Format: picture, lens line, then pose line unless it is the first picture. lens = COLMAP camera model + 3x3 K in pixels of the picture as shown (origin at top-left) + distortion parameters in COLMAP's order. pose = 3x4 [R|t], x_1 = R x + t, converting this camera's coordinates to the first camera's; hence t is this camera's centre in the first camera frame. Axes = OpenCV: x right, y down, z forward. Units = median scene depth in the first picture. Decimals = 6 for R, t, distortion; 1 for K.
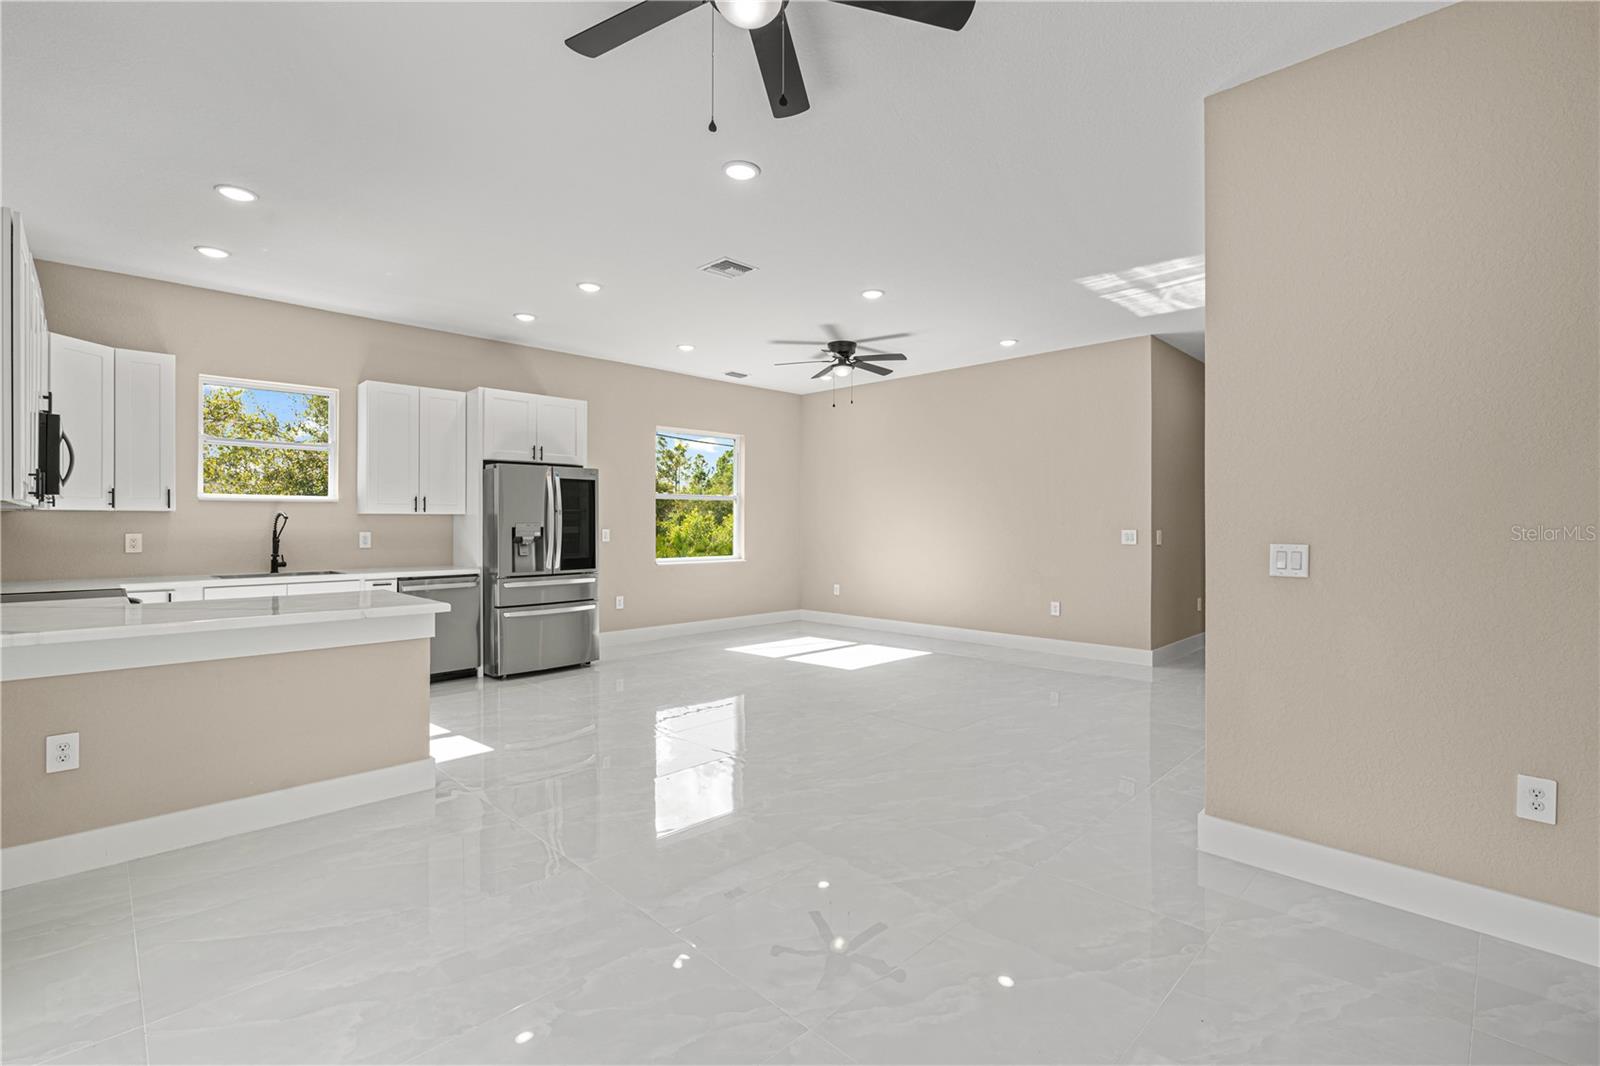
lens RADIAL K [[715.6, 0, 800.1], [0, 715.6, 521.1], [0, 0, 1]] dist [-0.001109, 0.000237]
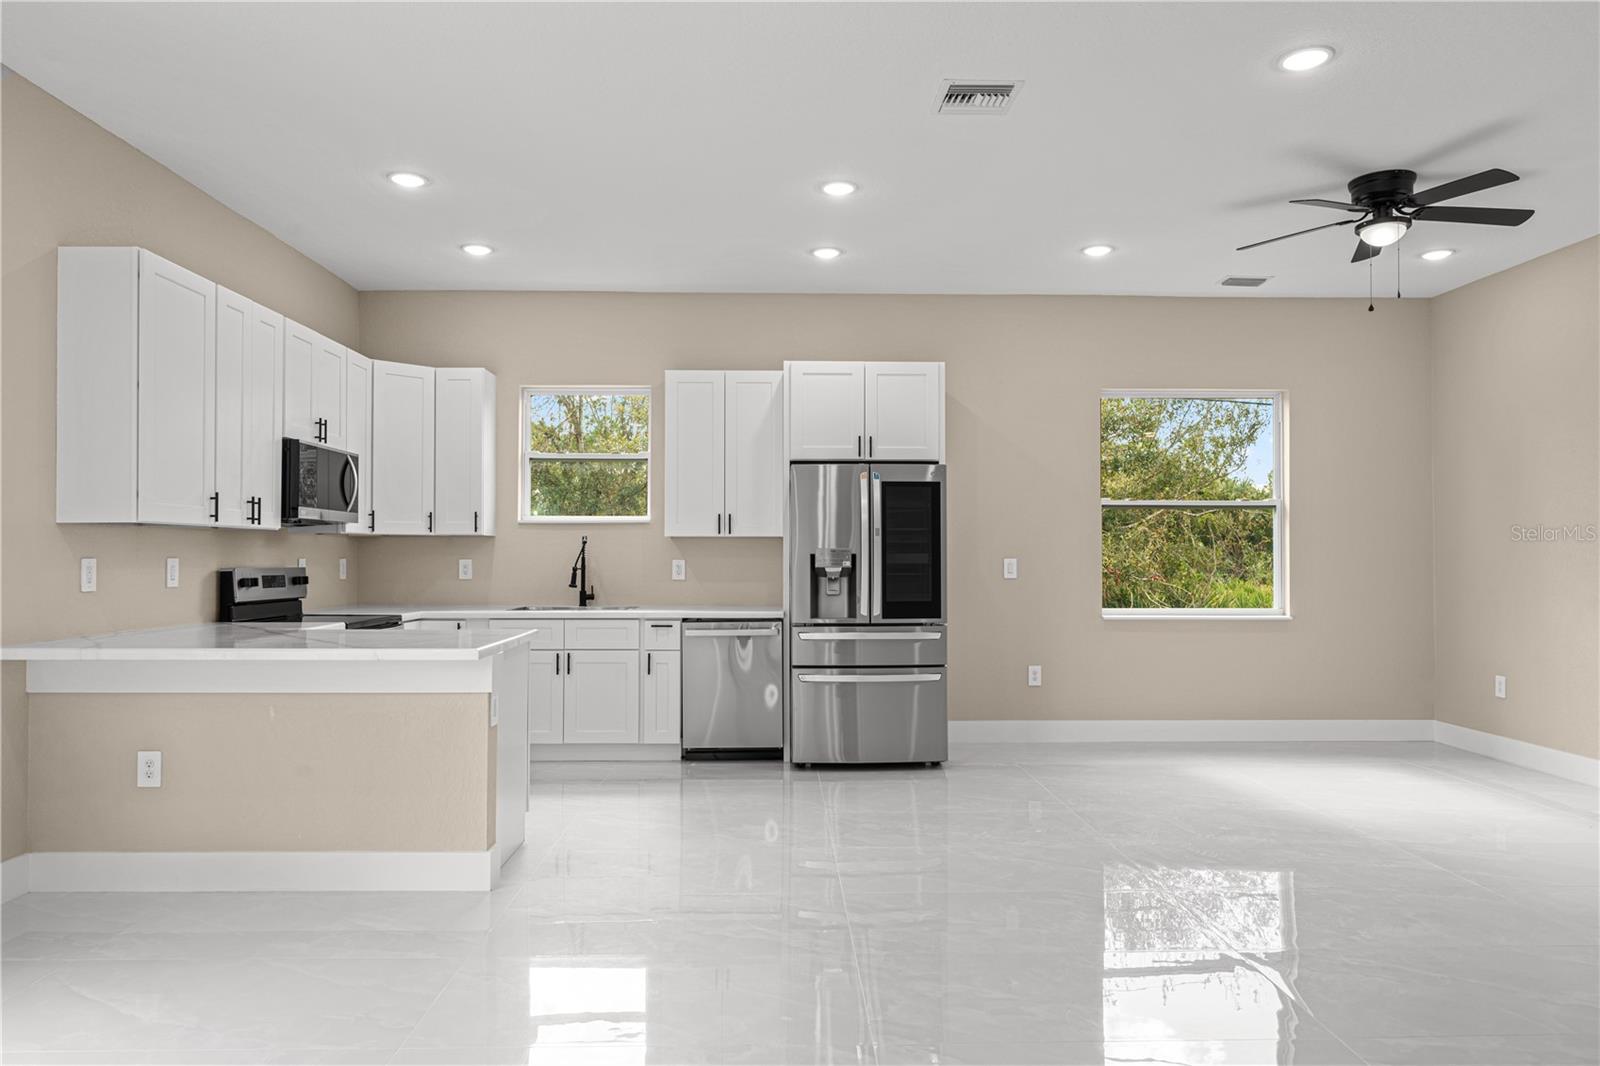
lens RADIAL K [[1047.6, 0, 801.0], [0, 1047.6, 540.9], [0, 0, 1]] dist [-0.000566, 0.002169]
pose [[0.728476, -0.007321, -0.685032, 0.289465], [0.000471, 0.999948, -0.010186, 0.006020], [0.685071, 0.007098, 0.728442, 0.236362]]
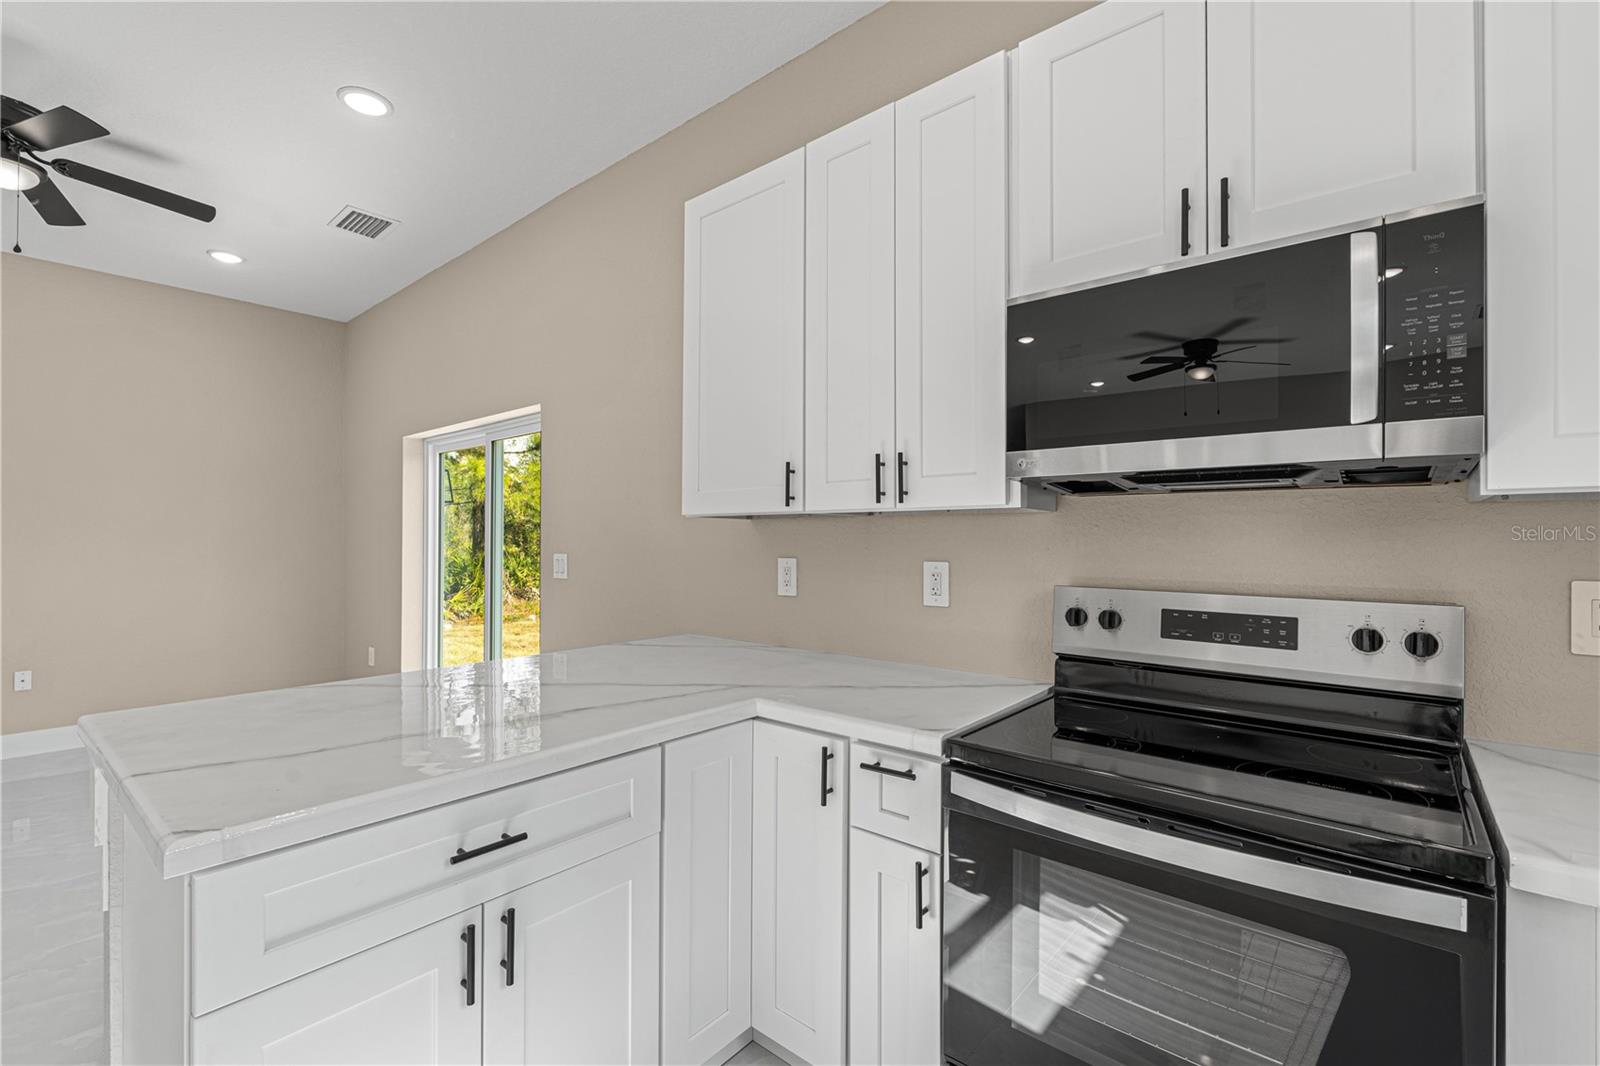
lens RADIAL K [[694.3, 0, 800.4], [0, 694.3, 534.9], [0, 0, 1]] dist [-0.002805, 0.000366]
pose [[-0.995361, -0.003330, -0.096148, -0.501334], [-0.002347, 0.999944, -0.010344, 0.001690], [0.096177, -0.010070, -0.995313, 0.821303]]
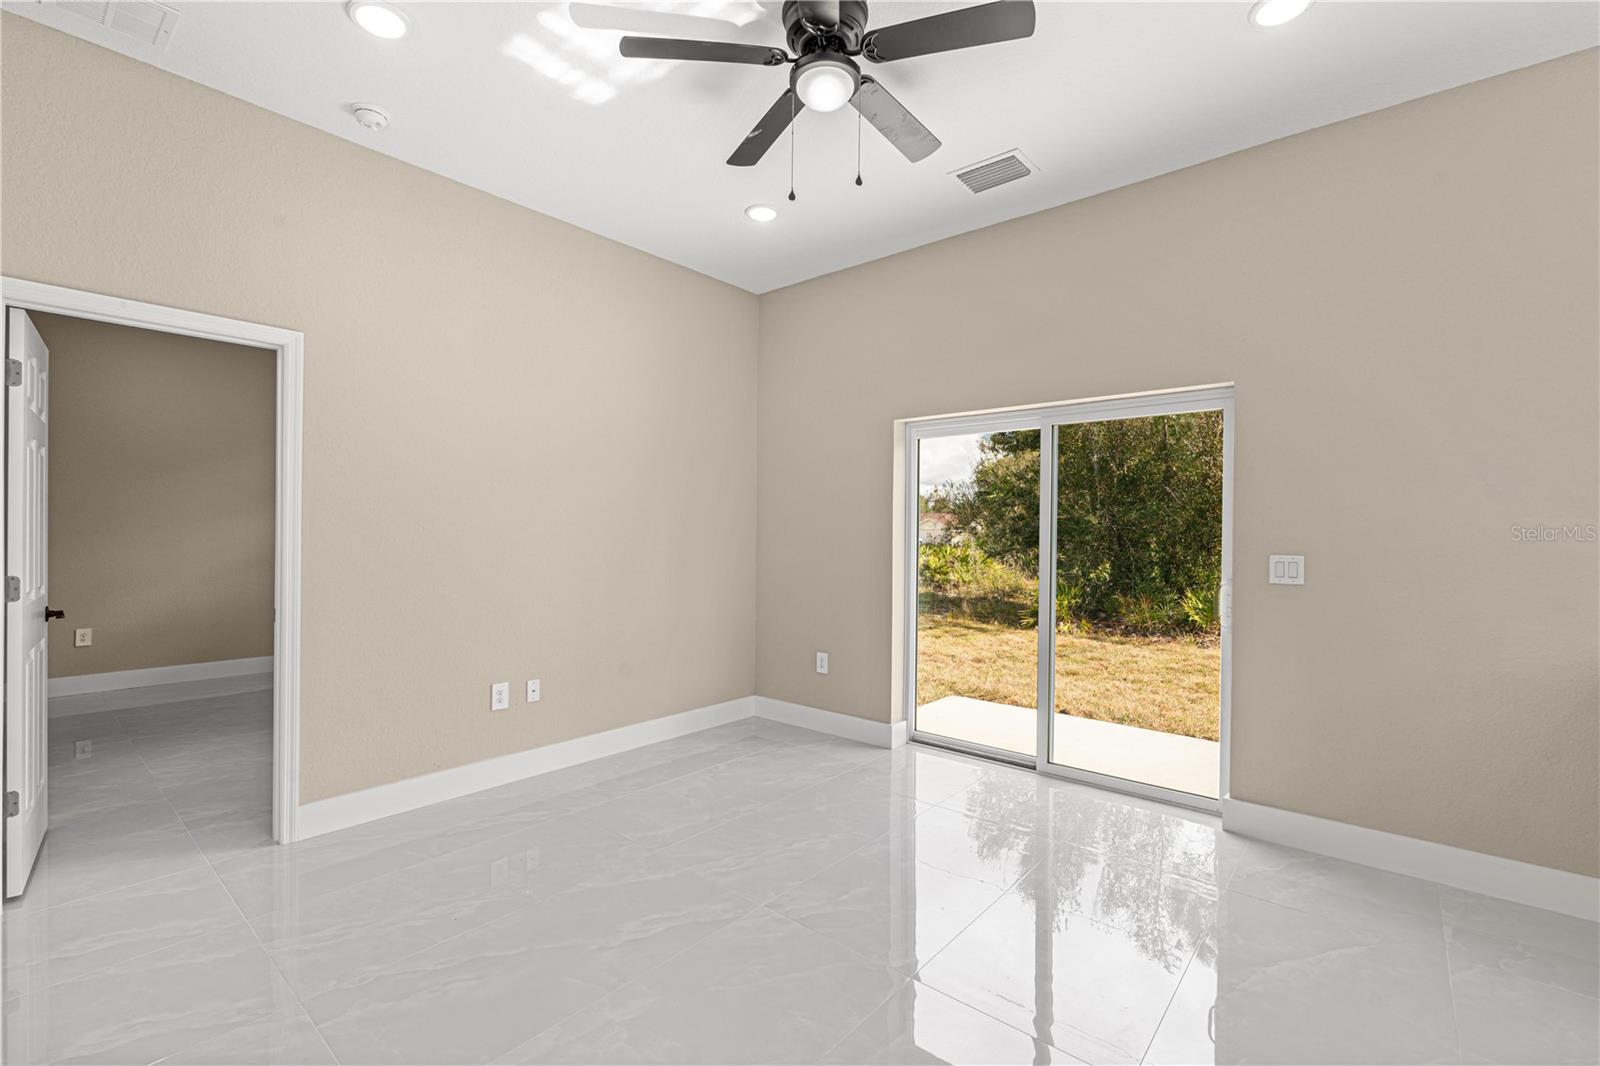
lens RADIAL K [[694.3, 0, 800.4], [0, 694.3, 534.9], [0, 0, 1]] dist [-0.002805, 0.000366]
pose [[-0.995666, -0.010756, -0.092375, 0.019895], [-0.010707, 0.999942, -0.001027, 0.001348], [0.092381, -0.000034, -0.995724, 0.695991]]
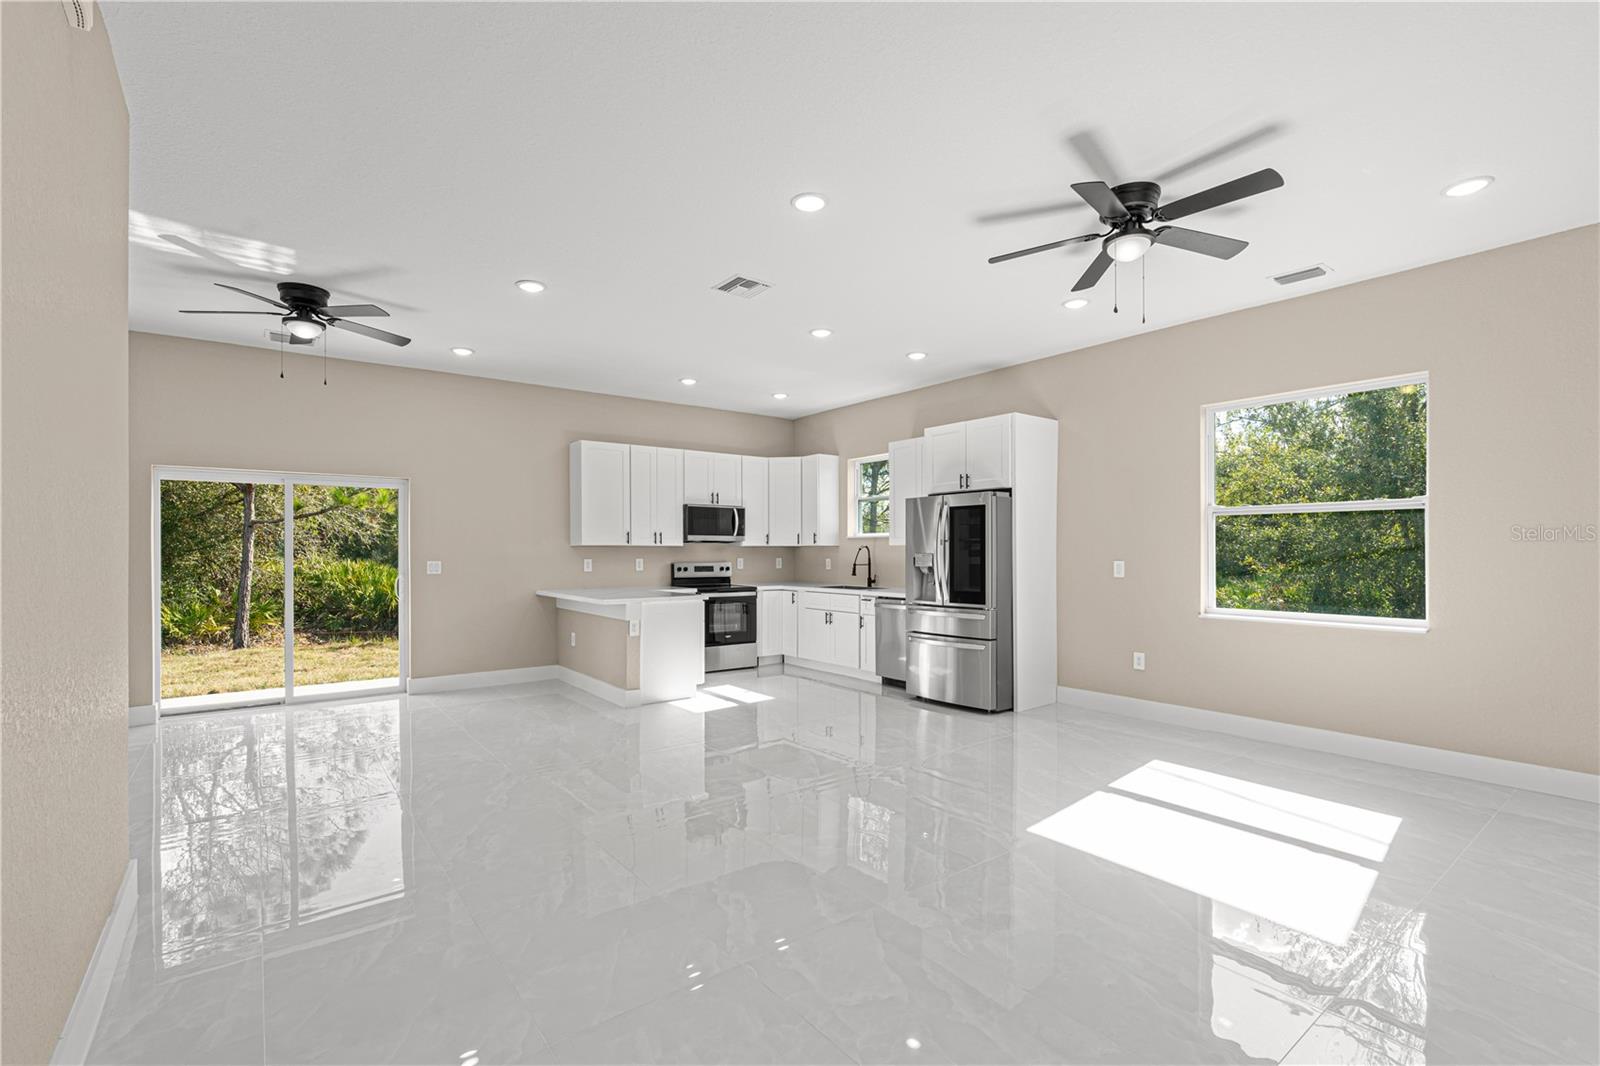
lens RADIAL K [[711.6, 0, 799.7], [0, 711.6, 546.5], [0, 0, 1]] dist [-0.000092, -0.000170]
pose [[-0.122573, -0.005484, -0.992444, 0.651615], [0.004768, 0.999970, -0.006115, -0.001607], [0.992448, -0.005482, -0.122543, 0.937676]]
